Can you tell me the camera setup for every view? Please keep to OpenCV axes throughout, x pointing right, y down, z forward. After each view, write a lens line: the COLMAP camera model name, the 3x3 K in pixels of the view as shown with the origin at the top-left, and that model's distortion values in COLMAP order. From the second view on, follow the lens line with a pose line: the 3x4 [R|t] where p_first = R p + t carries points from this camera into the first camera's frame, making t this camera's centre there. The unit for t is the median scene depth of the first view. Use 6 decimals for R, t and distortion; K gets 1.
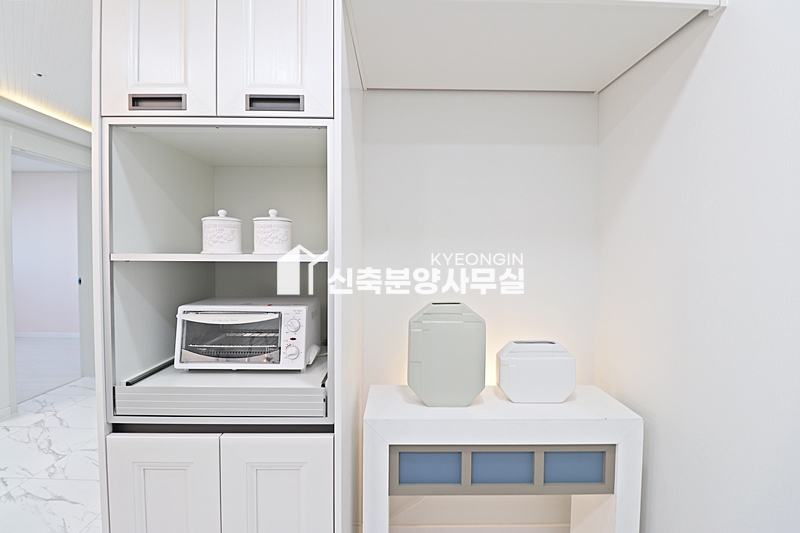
lens RADIAL K [[373.1, 0, 400.6], [0, 373.1, 267.3], [0, 0, 1]] dist [-0.010859, -0.002542]
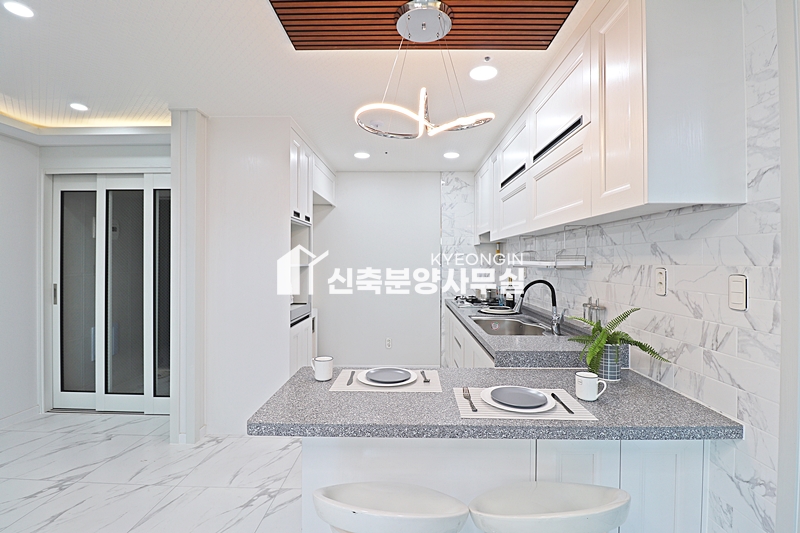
lens RADIAL K [[373.1, 0, 406.2], [0, 373.1, 261.1], [0, 0, 1]] dist [-0.010859, -0.002542]
pose [[0.023250, -0.005718, 0.999713, -2.951901], [0.036473, 0.999323, 0.004867, -0.034486], [-0.999064, 0.036349, 0.023443, 0.030998]]
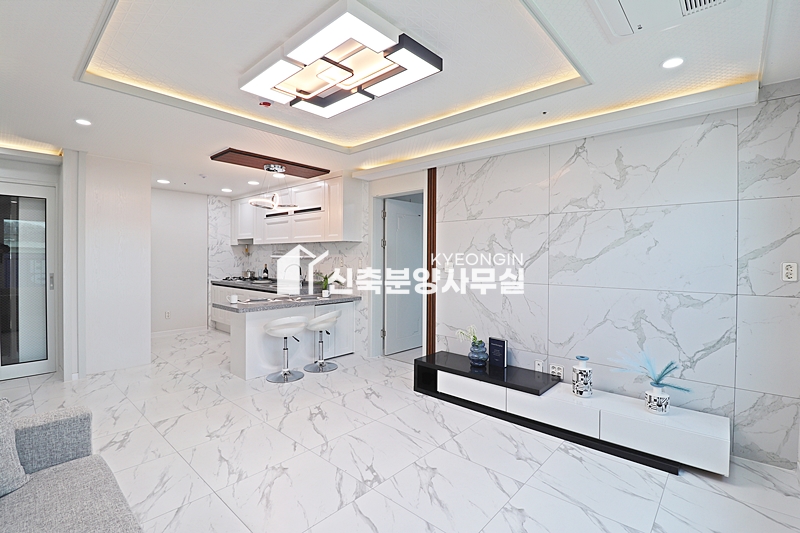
lens RADIAL K [[373.1, 0, 399.6], [0, 373.1, 261.9], [0, 0, 1]] dist [-0.010859, -0.002542]
pose [[-0.735352, -0.020279, 0.677382, -5.000946], [0.015080, 0.998815, 0.046272, -0.113877], [-0.677518, 0.044241, -0.734175, 1.858250]]
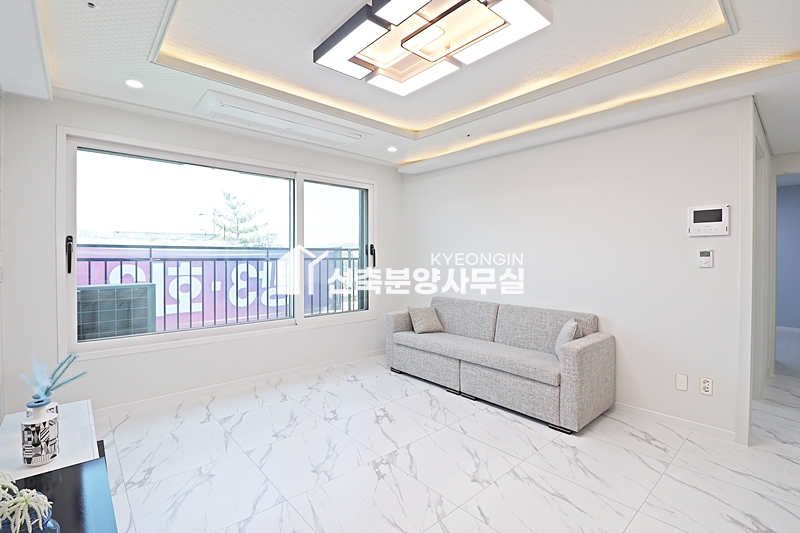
lens RADIAL K [[373.1, 0, 403.3], [0, 373.1, 259.3], [0, 0, 1]] dist [-0.010859, -0.002542]
pose [[0.666730, -0.003491, -0.745291, -2.236604], [-0.024009, 0.999369, -0.026159, 0.050044], [0.744913, 0.035334, 0.666226, -0.520674]]
